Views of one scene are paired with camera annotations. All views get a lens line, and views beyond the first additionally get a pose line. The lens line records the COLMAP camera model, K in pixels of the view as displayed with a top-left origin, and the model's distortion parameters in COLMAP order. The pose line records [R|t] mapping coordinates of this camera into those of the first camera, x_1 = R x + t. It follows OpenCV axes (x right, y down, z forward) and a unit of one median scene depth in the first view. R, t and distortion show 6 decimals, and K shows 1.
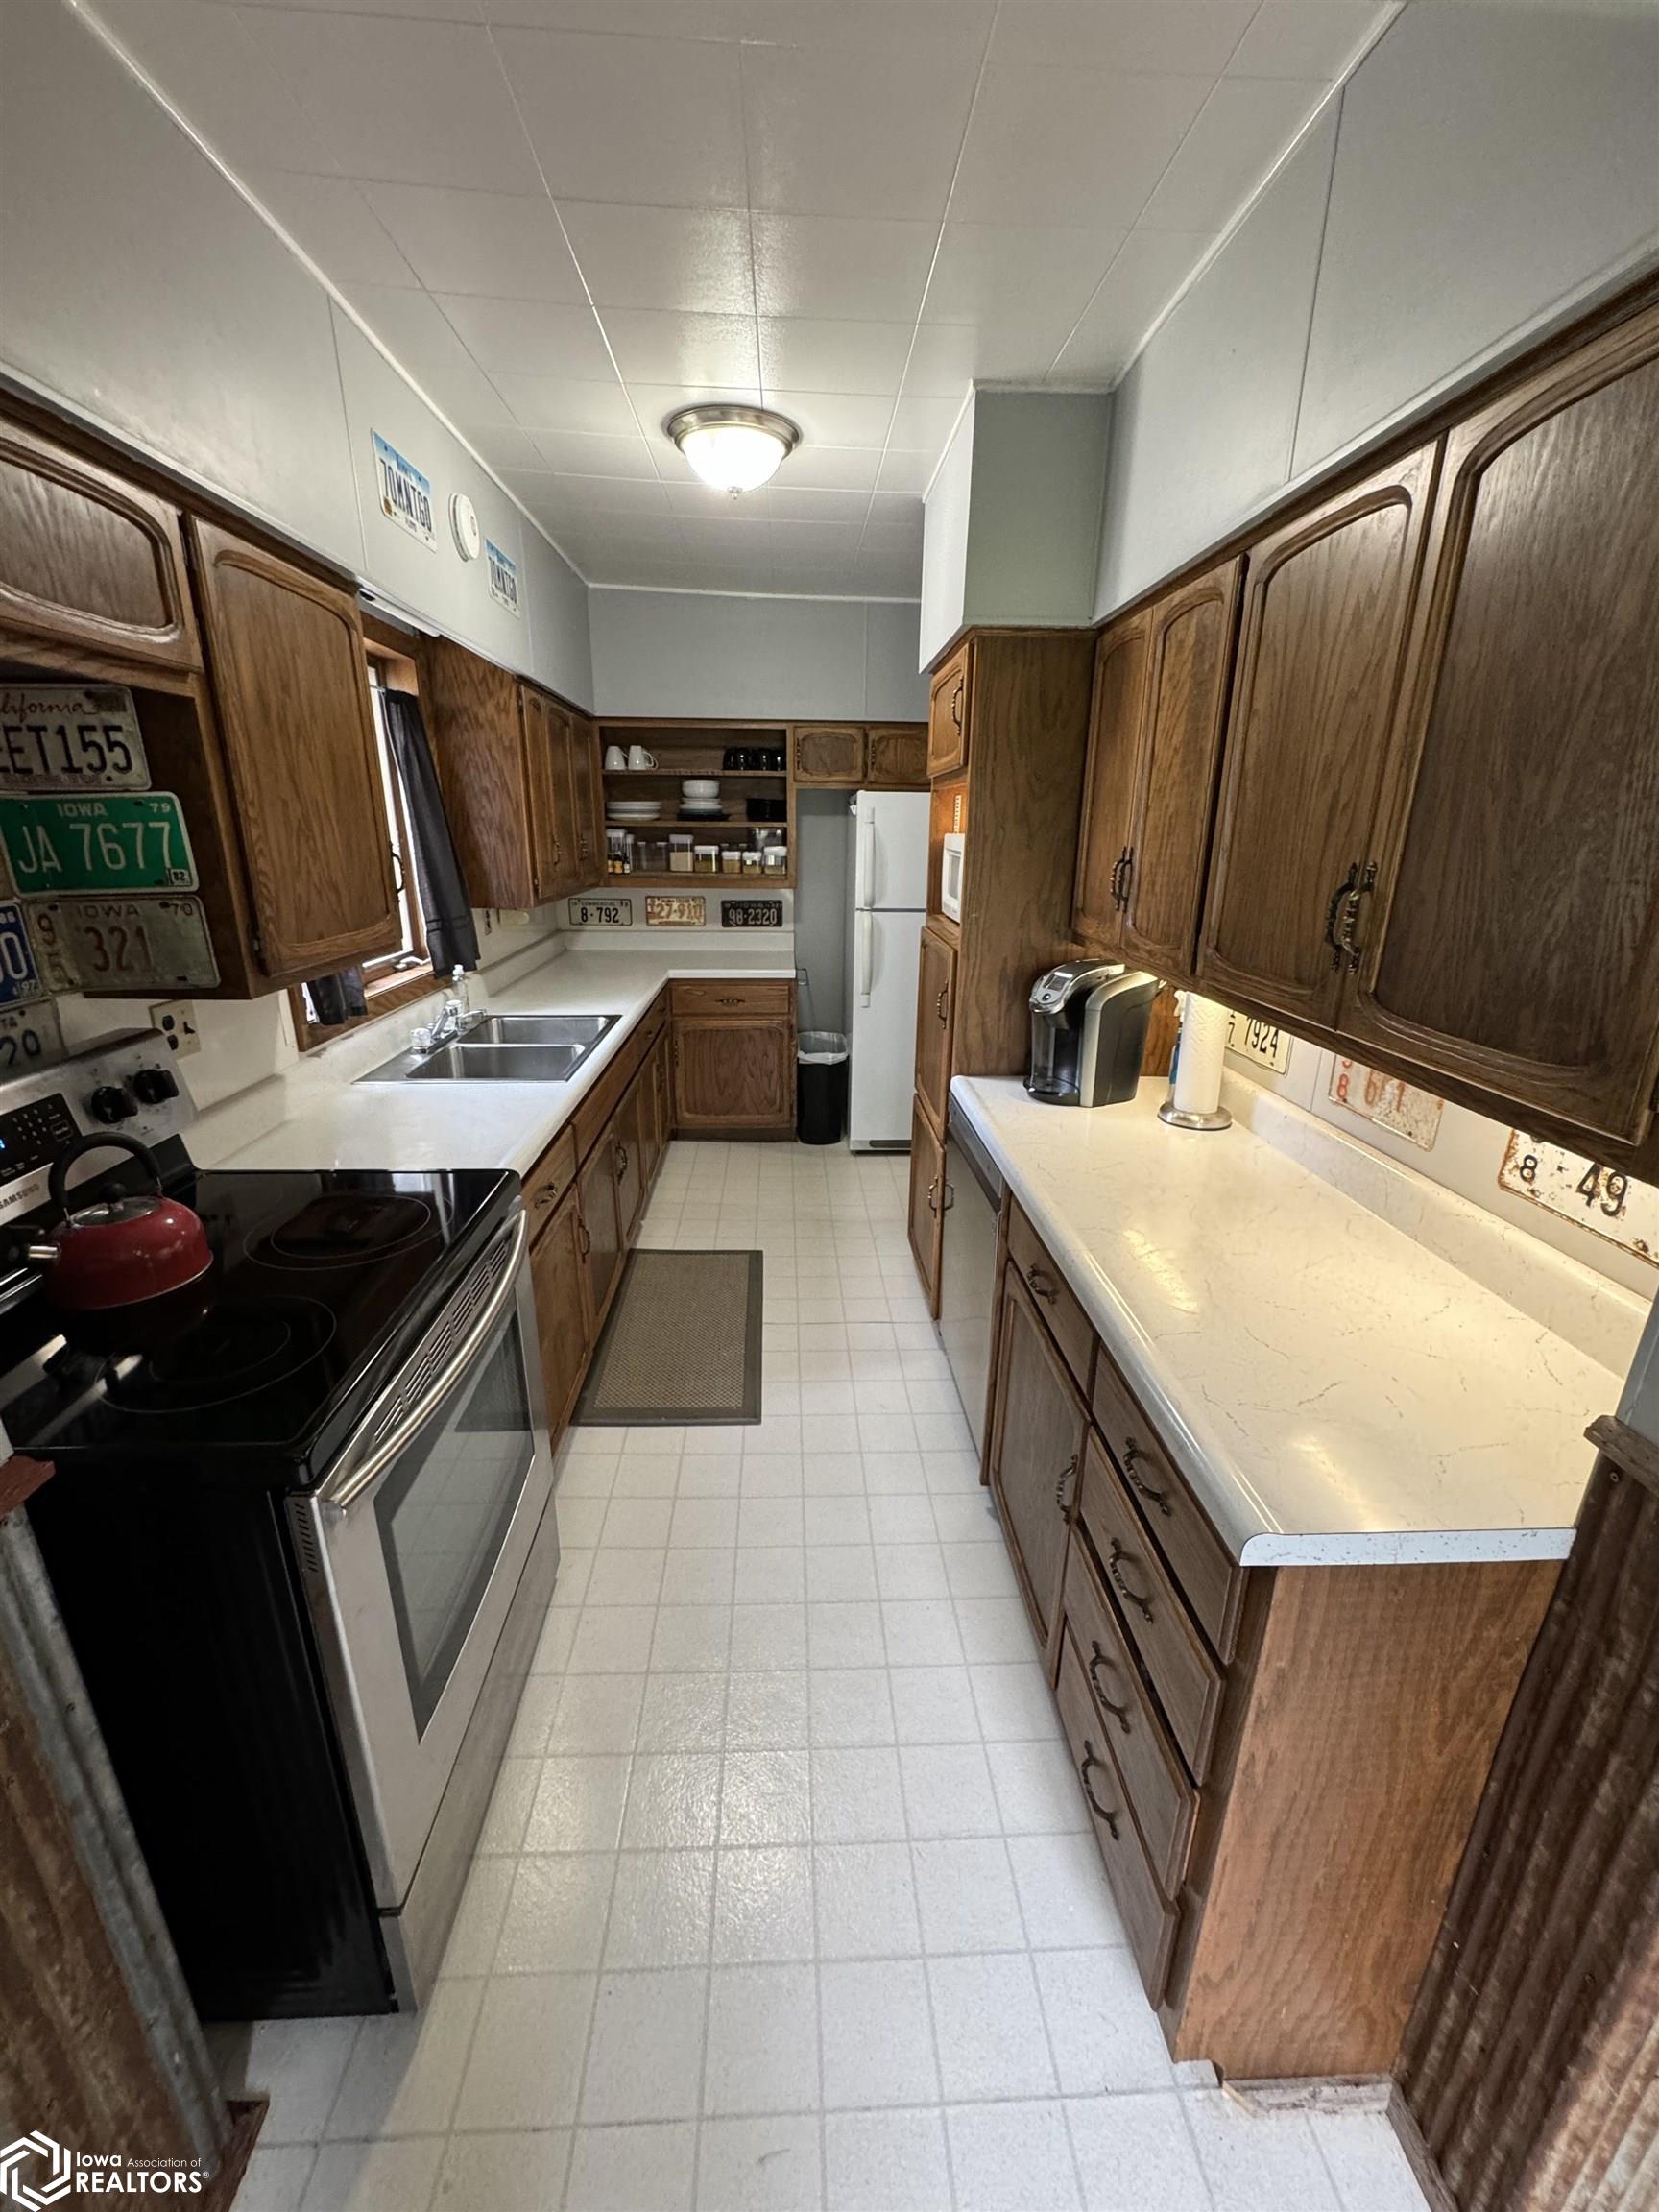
lens RADIAL K [[887.0, 0, 829.9], [0, 887.0, 1106.4], [0, 0, 1]] dist [-0.004536, 0.000909]
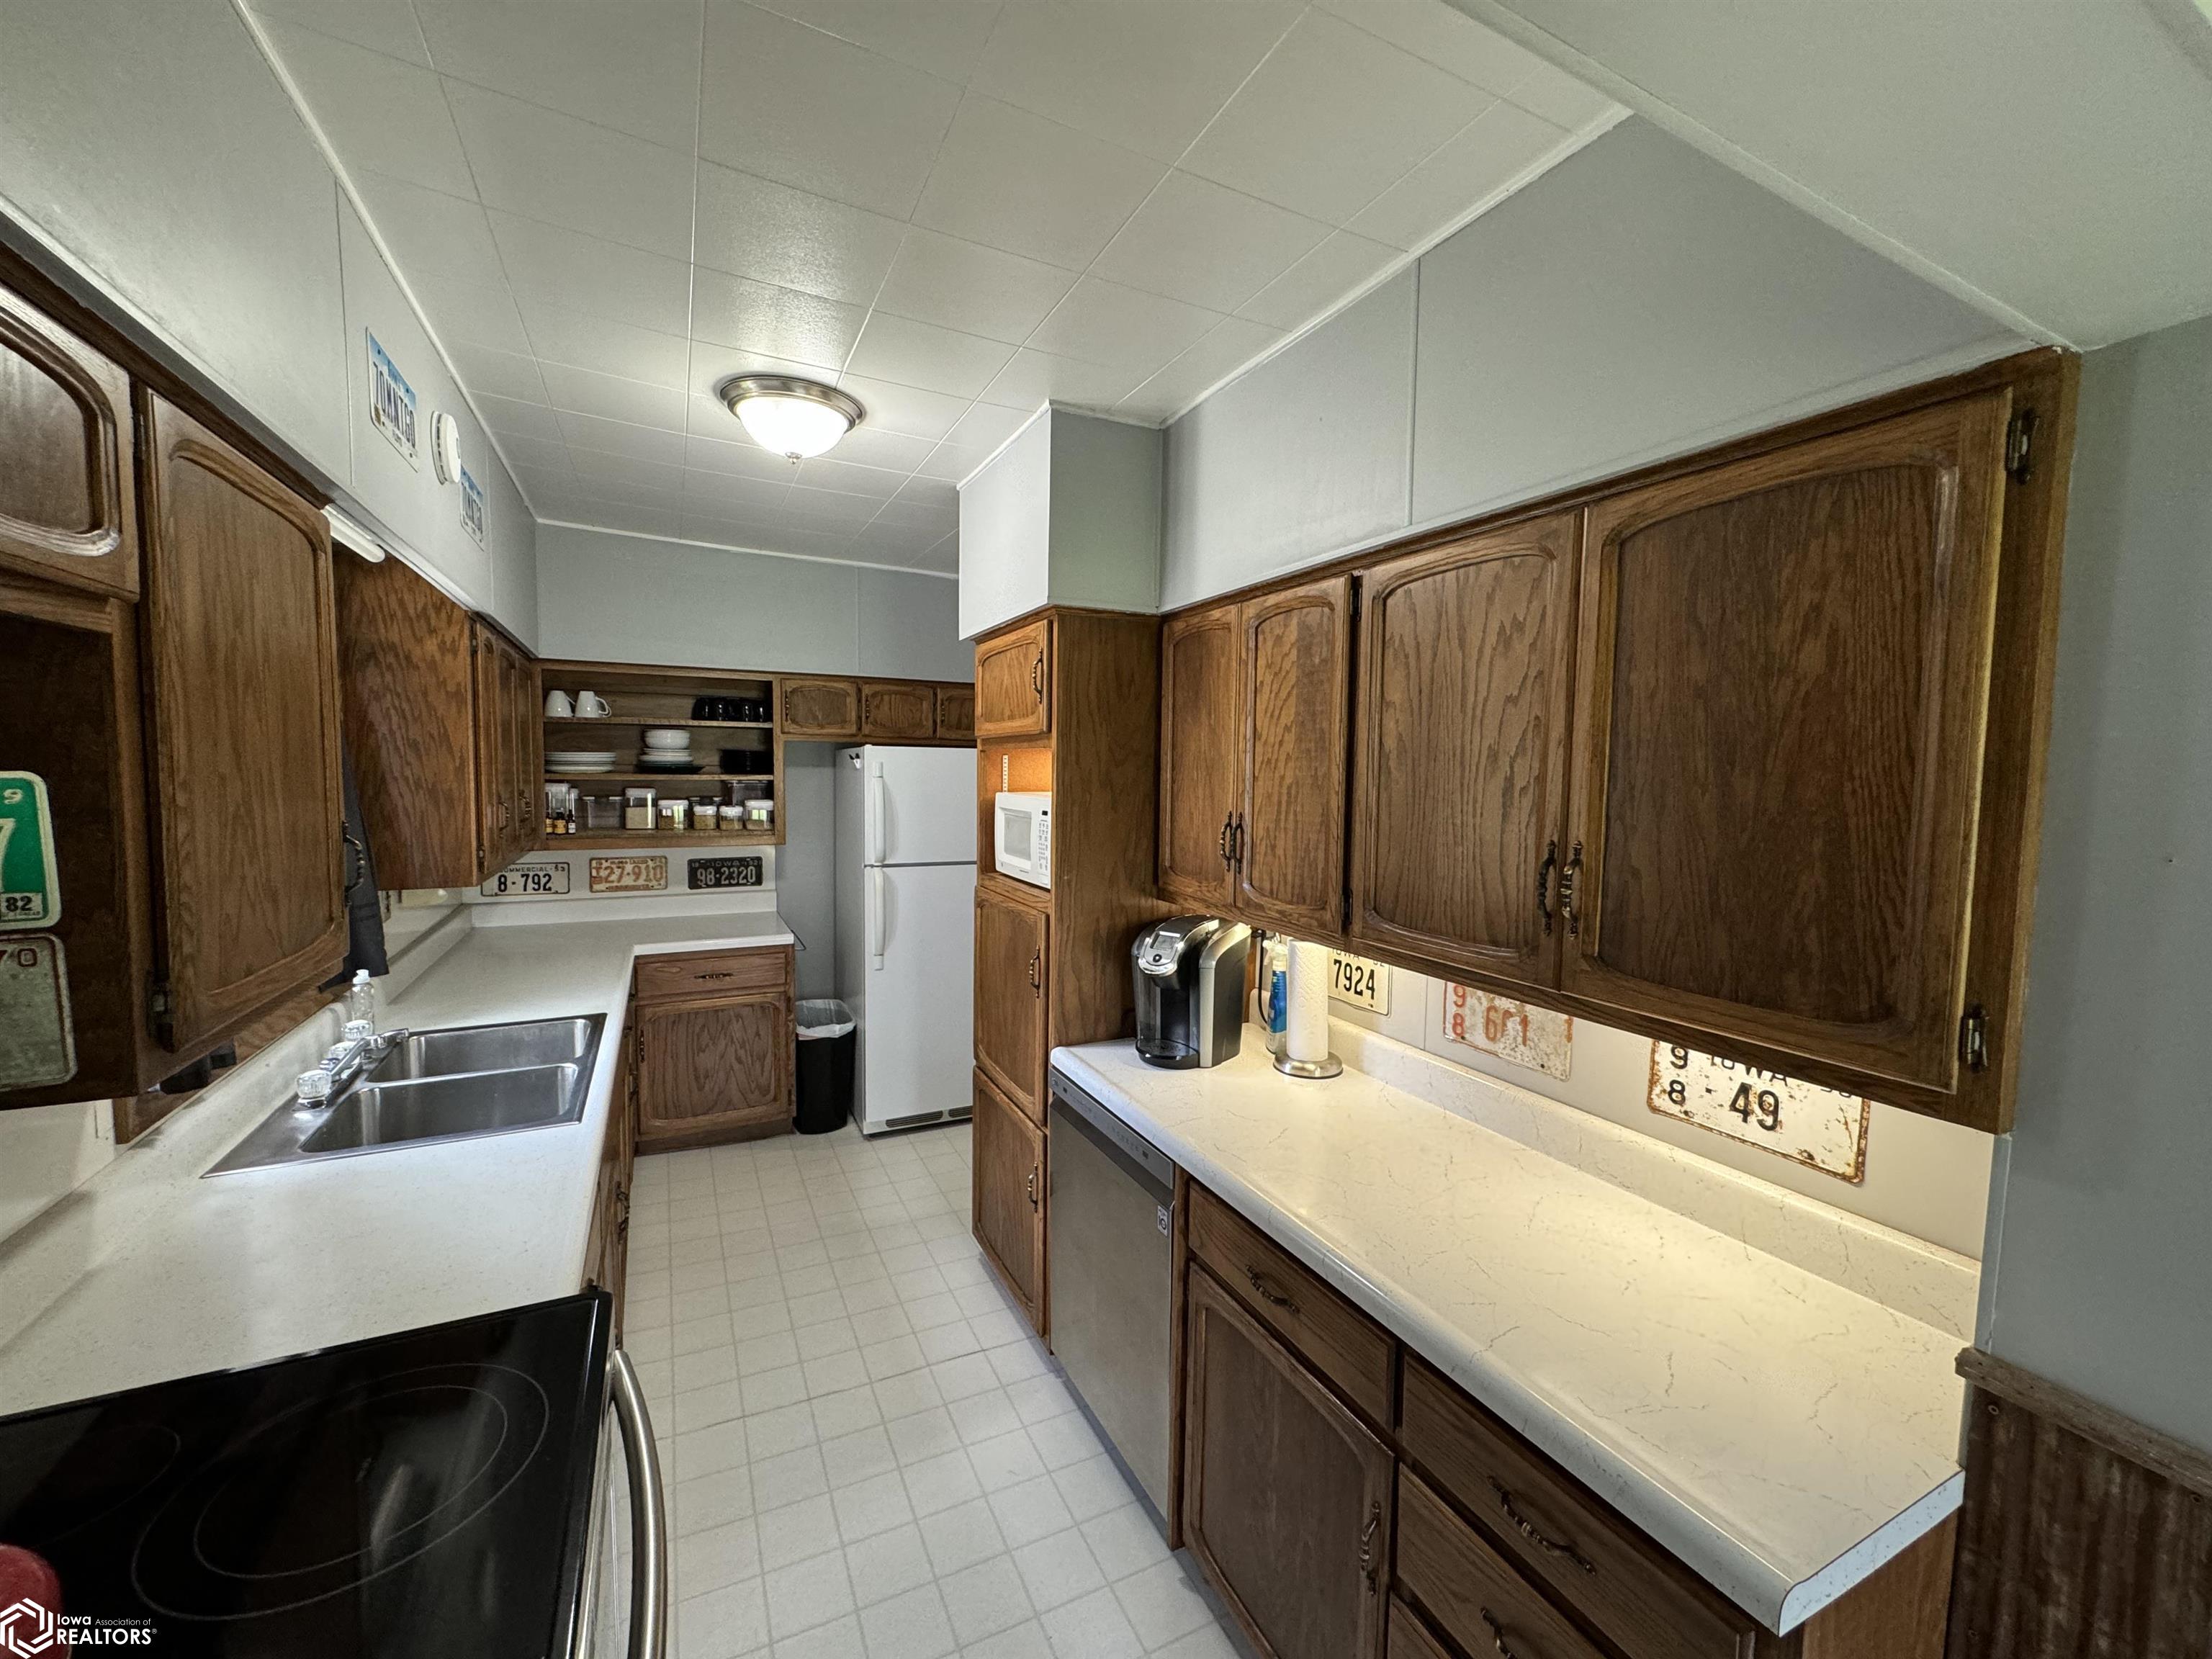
lens RADIAL K [[887.0, 0, 1106.0], [0, 887.0, 824.7], [0, 0, 1]] dist [-0.004536, 0.000909]
pose [[0.915940, -0.023351, 0.400634, -0.223504], [0.117825, 0.969957, -0.212841, -0.073247], [-0.383628, 0.242155, 0.891174, 0.127234]]
